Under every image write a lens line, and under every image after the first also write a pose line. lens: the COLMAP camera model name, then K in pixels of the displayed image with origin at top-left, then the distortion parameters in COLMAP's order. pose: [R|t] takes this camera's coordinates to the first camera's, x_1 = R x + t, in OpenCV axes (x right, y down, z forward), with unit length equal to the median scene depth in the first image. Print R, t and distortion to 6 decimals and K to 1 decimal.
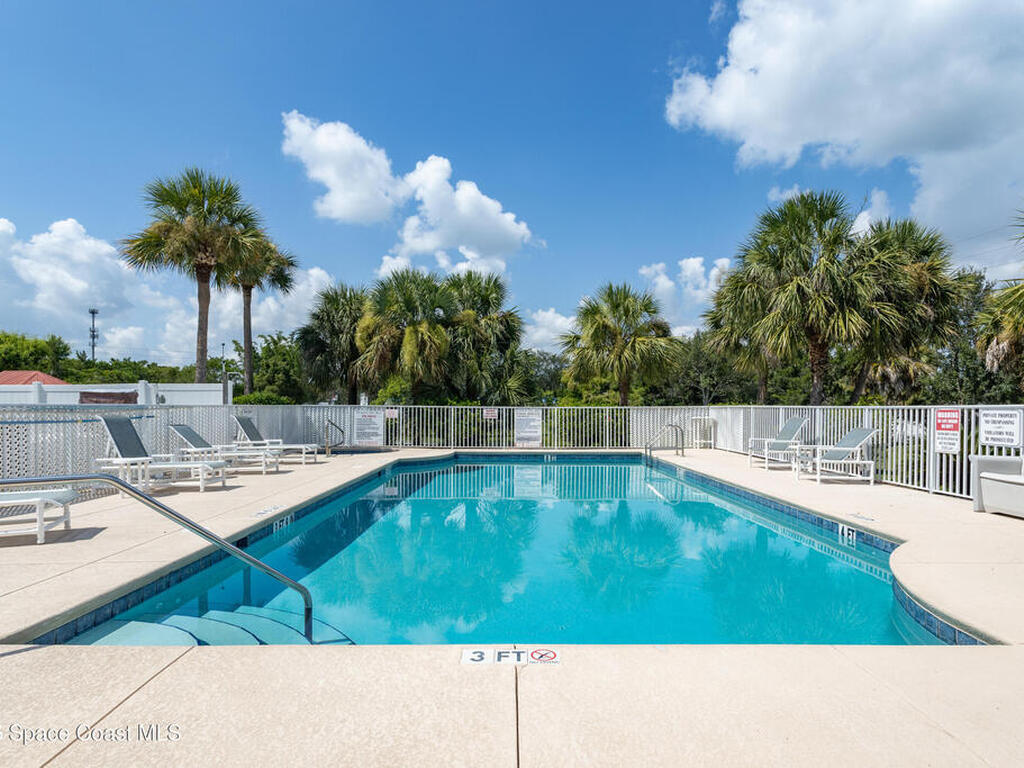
lens RADIAL K [[588.4, 0, 513.4], [0, 588.4, 416.9], [0, 0, 1]] dist [0.000077, 0.000138]
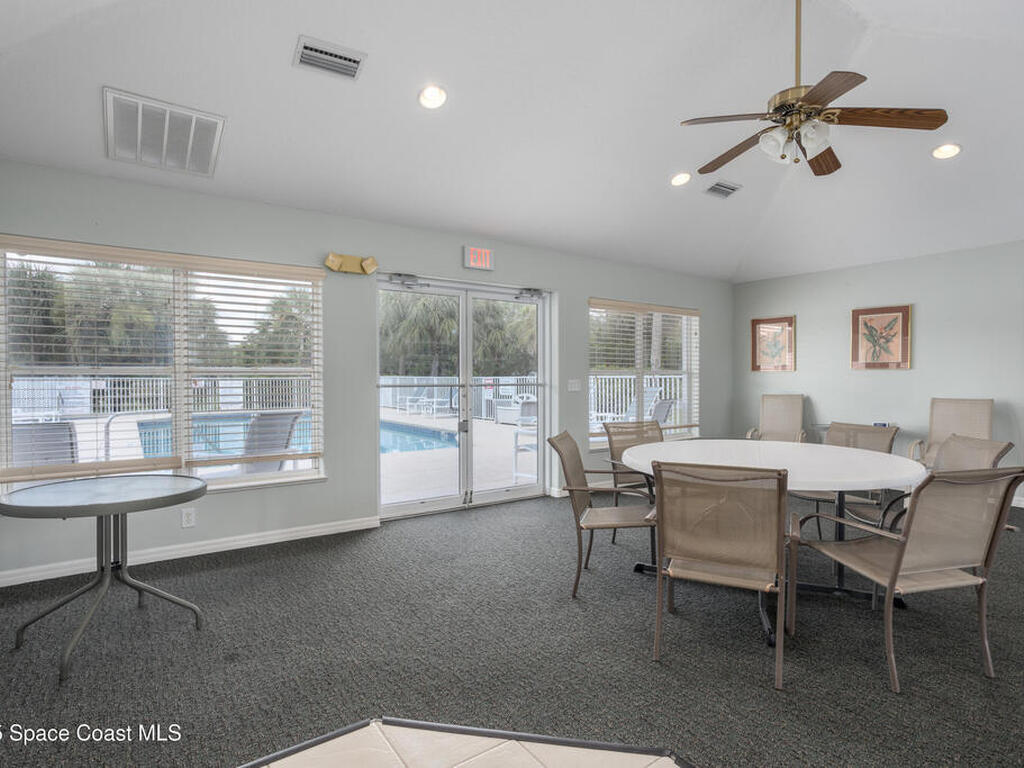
lens RADIAL K [[555.1, 0, 512.0], [0, 555.1, 384.0], [0, 0, 1]] dist [0.000397, 0.000019]
pose [[0.821202, -0.009852, 0.570553, -0.194519], [0.011857, 0.999930, 0.000200, 0.003476], [-0.570515, 0.006601, 0.821261, -0.401556]]
